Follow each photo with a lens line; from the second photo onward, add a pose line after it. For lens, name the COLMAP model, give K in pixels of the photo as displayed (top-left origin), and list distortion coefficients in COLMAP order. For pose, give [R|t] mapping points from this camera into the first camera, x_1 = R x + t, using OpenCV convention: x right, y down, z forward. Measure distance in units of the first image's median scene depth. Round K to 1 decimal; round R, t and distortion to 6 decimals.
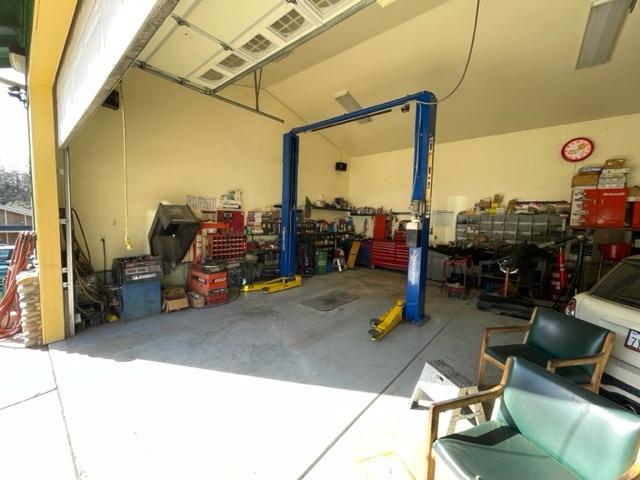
lens RADIAL K [[257.5, 0, 318.4], [0, 257.5, 239.5], [0, 0, 1]] dist [-0.000023, 0.000317]
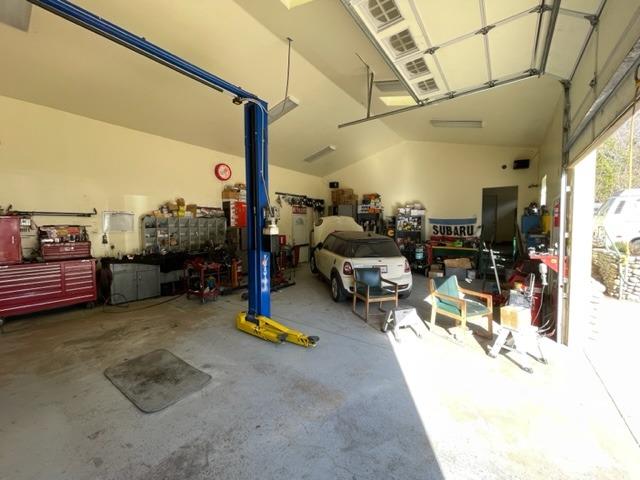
lens RADIAL K [[257.5, 0, 315.7], [0, 257.5, 240.2], [0, 0, 1]] dist [-0.000023, 0.000317]
pose [[-0.068584, -0.084573, 0.994054, -0.453146], [0.080574, 0.992676, 0.090015, -0.065439], [-0.994386, 0.086268, -0.061267, 0.618086]]
